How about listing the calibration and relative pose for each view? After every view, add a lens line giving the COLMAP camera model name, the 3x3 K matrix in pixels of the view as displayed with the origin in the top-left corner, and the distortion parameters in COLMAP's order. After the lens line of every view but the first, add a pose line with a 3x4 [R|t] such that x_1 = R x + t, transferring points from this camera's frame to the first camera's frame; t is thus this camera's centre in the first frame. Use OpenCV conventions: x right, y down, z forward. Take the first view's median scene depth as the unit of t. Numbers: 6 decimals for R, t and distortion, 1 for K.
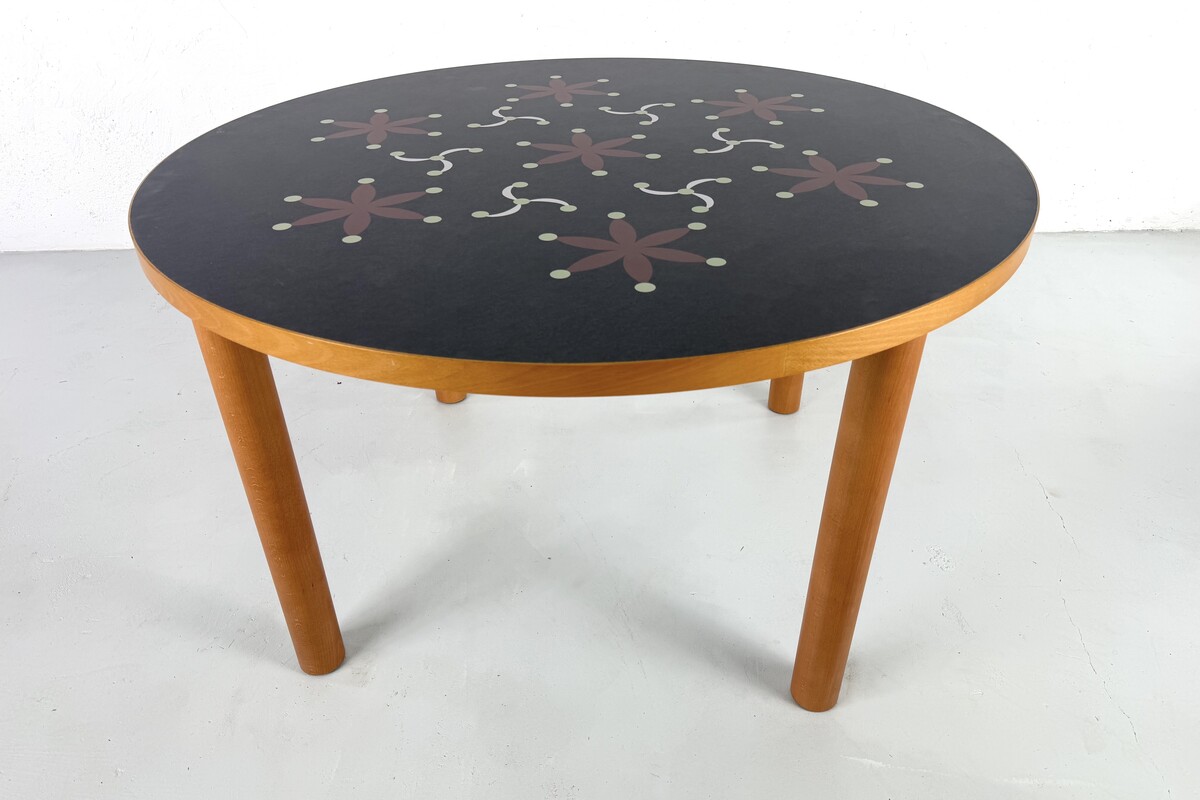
lens RADIAL K [[835.6, 0, 613.0], [0, 835.6, 425.0], [0, 0, 1]] dist [0.057875, -0.048544]
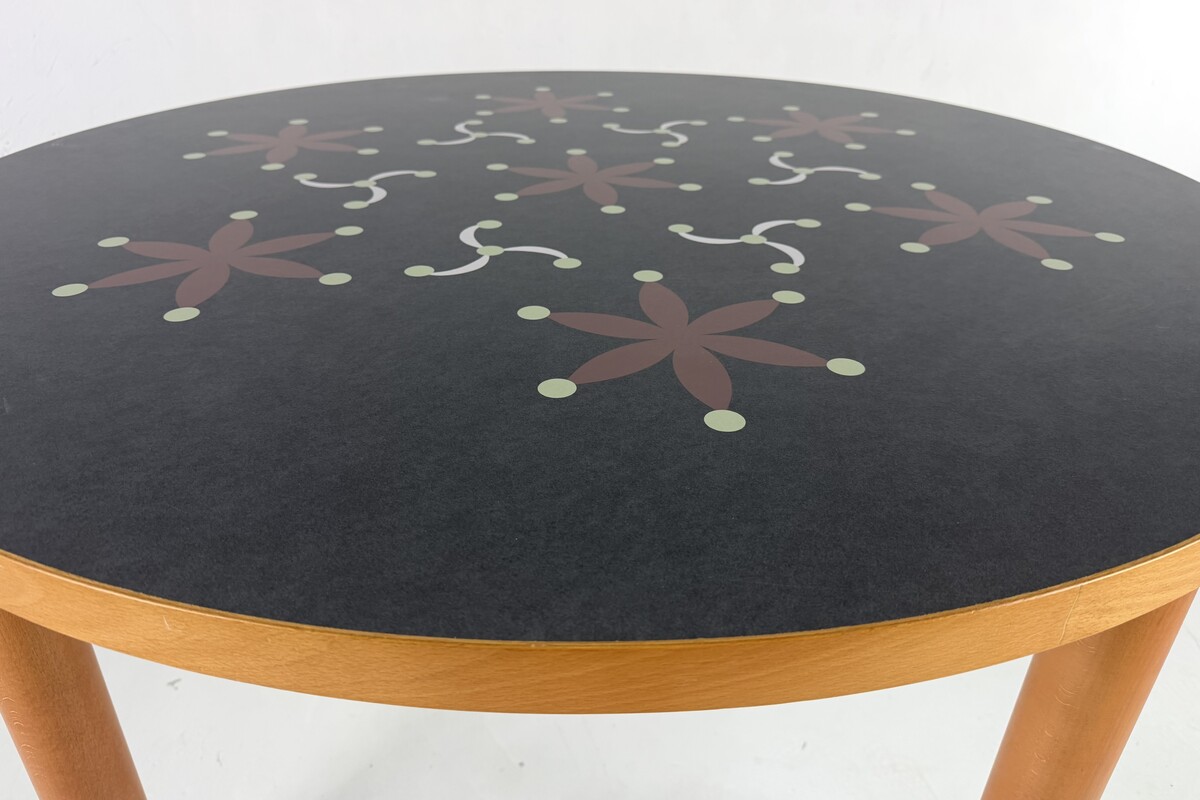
lens RADIAL K [[835.6, 0, 617.6], [0, 835.6, 401.5], [0, 0, 1]] dist [0.057875, -0.048544]
pose [[0.999377, 0.009577, 0.033967, -0.033445], [-0.006875, 0.996867, -0.078792, -0.102228], [-0.034615, 0.078509, 0.996312, 0.370396]]
